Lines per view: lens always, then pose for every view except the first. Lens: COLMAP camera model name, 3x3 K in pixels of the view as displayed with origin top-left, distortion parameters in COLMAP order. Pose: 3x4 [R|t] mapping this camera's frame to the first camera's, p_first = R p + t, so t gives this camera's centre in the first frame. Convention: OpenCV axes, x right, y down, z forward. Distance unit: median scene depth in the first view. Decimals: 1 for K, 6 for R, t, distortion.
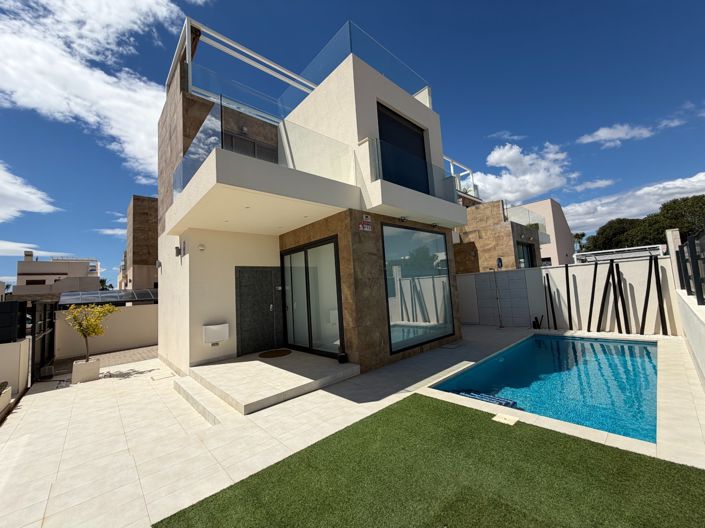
lens RADIAL K [[279.5, 0, 350.1], [0, 279.5, 264.9], [0, 0, 1]] dist [0.002876, -0.000247]
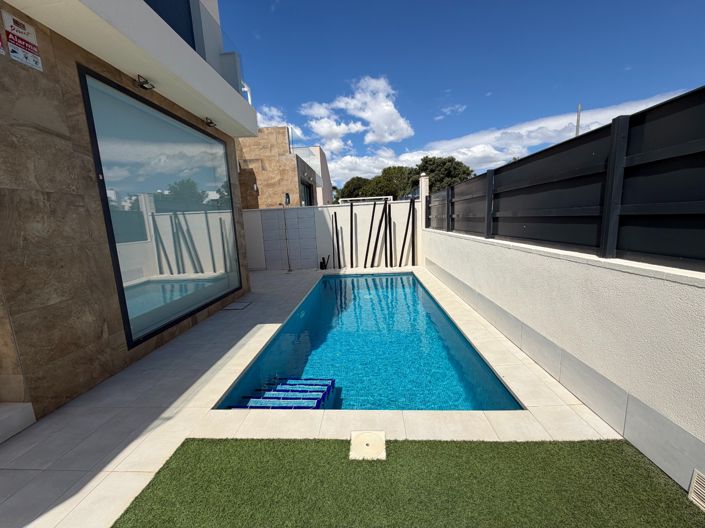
lens RADIAL K [[279.5, 0, 350.1], [0, 279.5, 264.9], [0, 0, 1]] dist [0.002876, -0.000247]
pose [[0.717853, -0.081312, 0.691430, 0.059904], [-0.058252, 0.982658, 0.176038, 0.034210], [-0.693754, -0.166646, 0.700667, 0.243801]]
